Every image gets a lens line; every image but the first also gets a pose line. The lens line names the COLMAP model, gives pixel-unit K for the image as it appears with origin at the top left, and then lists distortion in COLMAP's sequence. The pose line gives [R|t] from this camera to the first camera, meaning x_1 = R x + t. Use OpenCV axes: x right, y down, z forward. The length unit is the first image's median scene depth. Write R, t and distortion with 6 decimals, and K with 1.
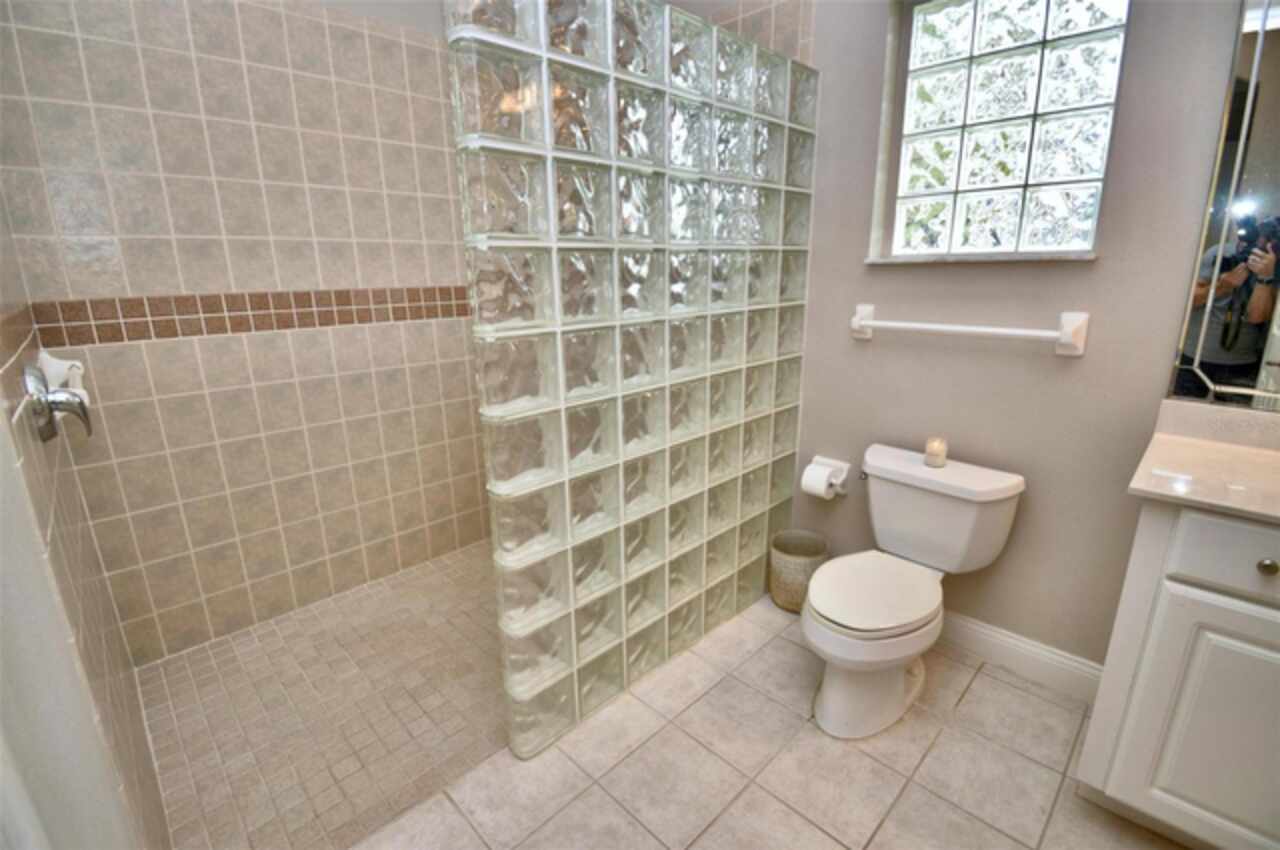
lens RADIAL K [[569.9, 0, 641.0], [0, 569.9, 419.9], [0, 0, 1]] dist [0.026628, -0.031253]
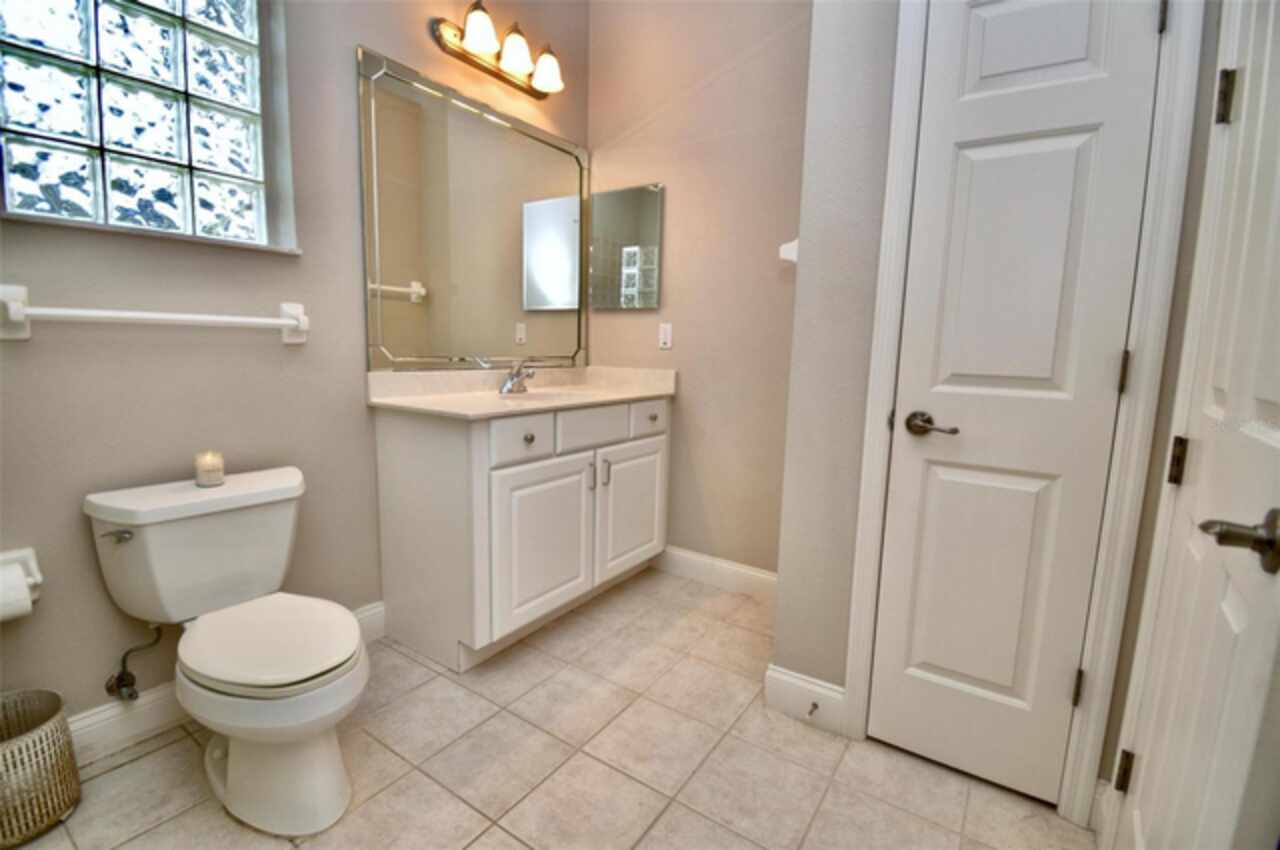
lens RADIAL K [[569.9, 0, 641.0], [0, 569.9, 419.9], [0, 0, 1]] dist [0.026628, -0.031253]
pose [[-0.186192, -0.133416, 0.973413, -0.432601], [0.223316, 0.959060, 0.174164, -0.017252], [-0.956798, 0.249807, -0.148775, 0.588362]]
